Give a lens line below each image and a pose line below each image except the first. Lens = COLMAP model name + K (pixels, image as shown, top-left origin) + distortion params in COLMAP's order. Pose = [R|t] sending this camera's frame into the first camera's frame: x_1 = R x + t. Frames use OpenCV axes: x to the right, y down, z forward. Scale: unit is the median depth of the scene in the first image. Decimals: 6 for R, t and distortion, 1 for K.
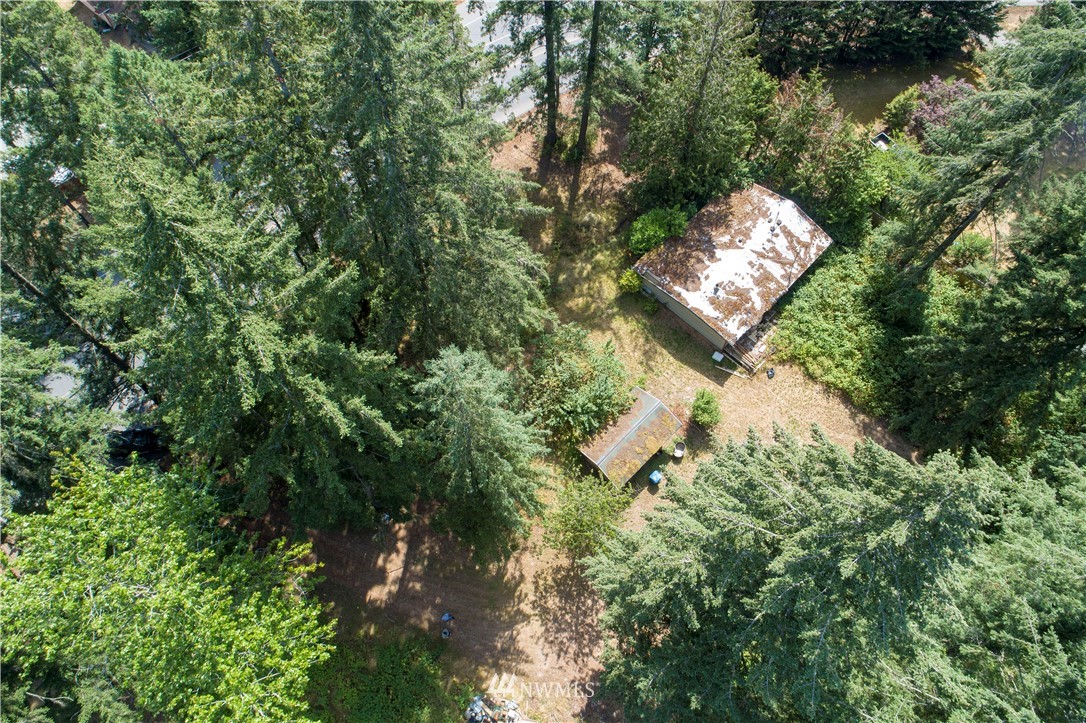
lens RADIAL K [[721.6, 0, 543.6], [0, 721.6, 361.3], [0, 0, 1]] dist [0.000534, 0.003975]
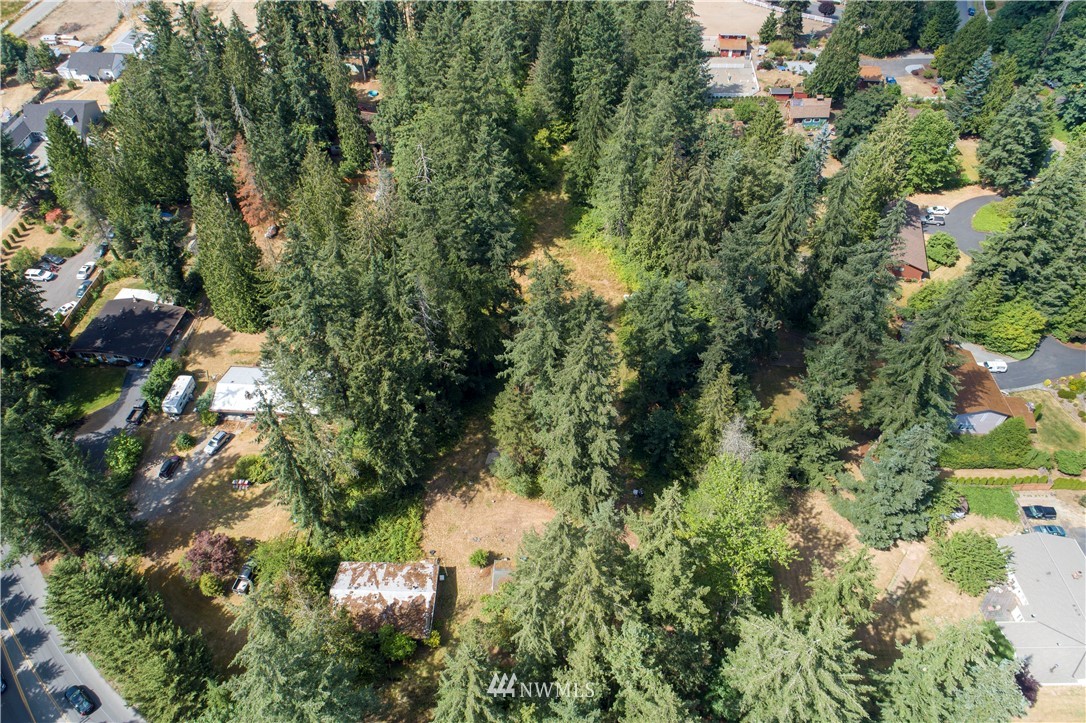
lens RADIAL K [[721.6, 0, 541.1], [0, 721.6, 359.9], [0, 0, 1]] dist [0.000534, 0.003975]
pose [[-0.672195, -0.531134, 0.515801, -0.534082], [0.664023, -0.124364, 0.737297, -1.054775], [-0.327457, 0.838111, 0.436282, -0.276721]]
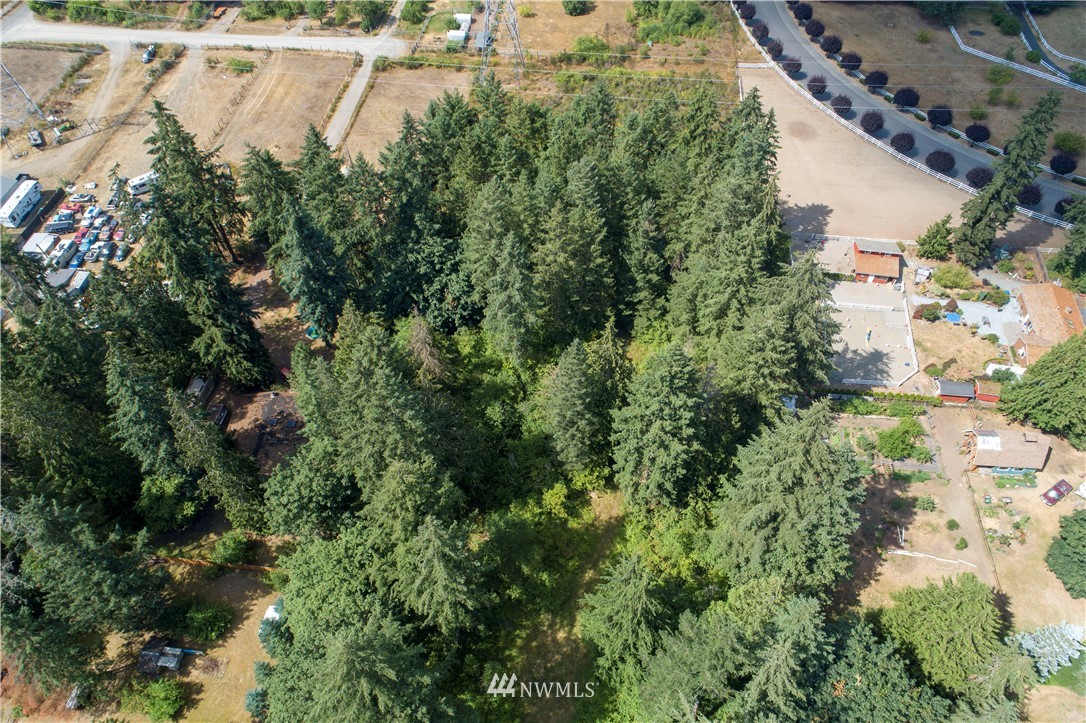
lens RADIAL K [[721.6, 0, 542.6], [0, 721.6, 359.6], [0, 0, 1]] dist [0.000534, 0.003975]
pose [[-0.595209, -0.621900, 0.508888, 0.779889], [0.720985, -0.133663, 0.679938, 0.039143], [-0.354833, 0.771605, 0.527938, -0.941578]]
